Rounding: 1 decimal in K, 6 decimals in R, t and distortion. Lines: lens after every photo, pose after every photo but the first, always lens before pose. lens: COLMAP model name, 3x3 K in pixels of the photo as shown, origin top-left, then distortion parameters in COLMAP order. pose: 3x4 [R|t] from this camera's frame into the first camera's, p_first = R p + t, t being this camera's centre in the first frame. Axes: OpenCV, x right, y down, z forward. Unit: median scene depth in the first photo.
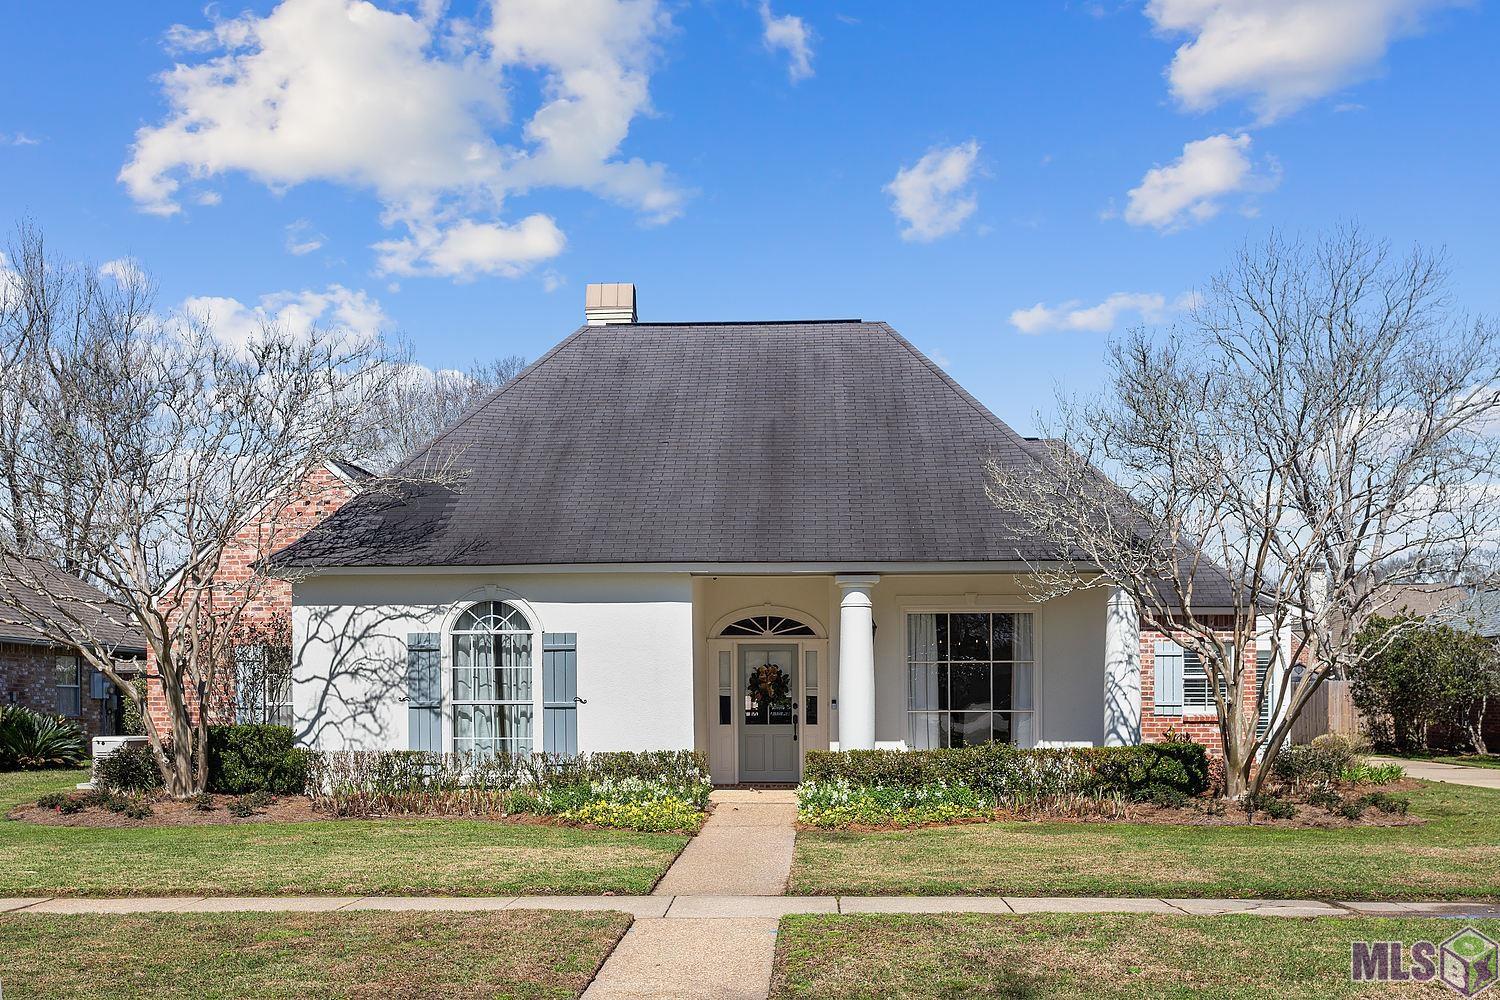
lens RADIAL K [[1539.8, 0, 750.0], [0, 1539.8, 500.0], [0, 0, 1]] dist [0.143550, -0.013984]
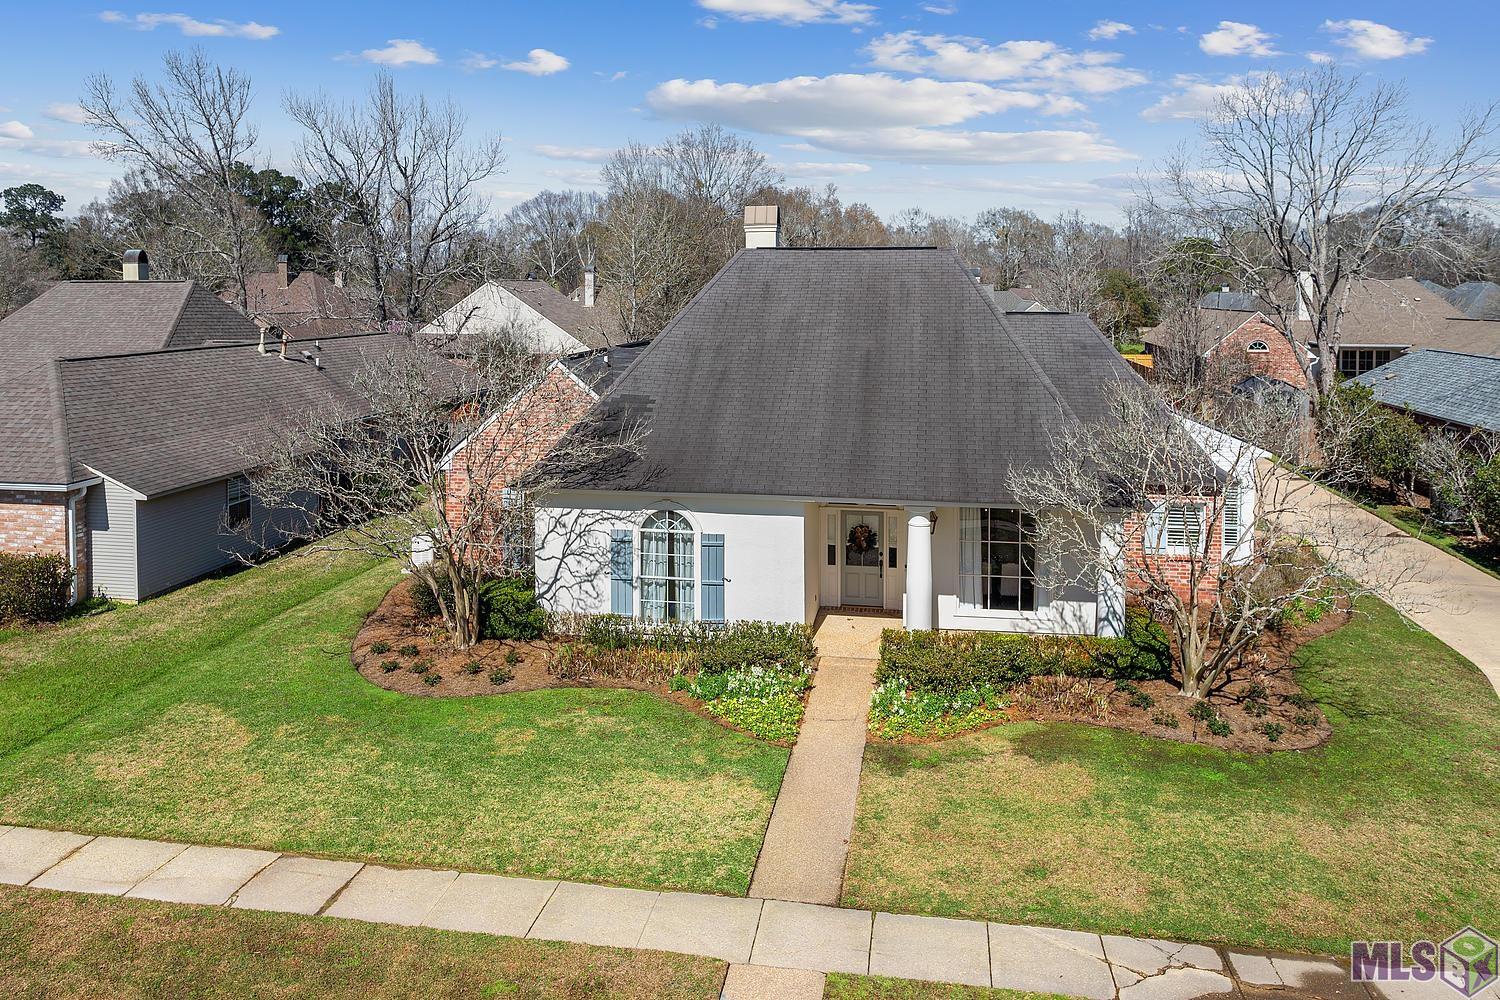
lens RADIAL K [[1076.8, 0, 709.0], [0, 1076.8, 324.7], [0, 0, 1]] dist [0.003308, 0.009213]
pose [[0.989793, 0.010617, -0.142119, 0.015992], [-0.010259, 0.999942, 0.003250, -0.114808], [0.142146, -0.001758, 0.989844, -0.008200]]
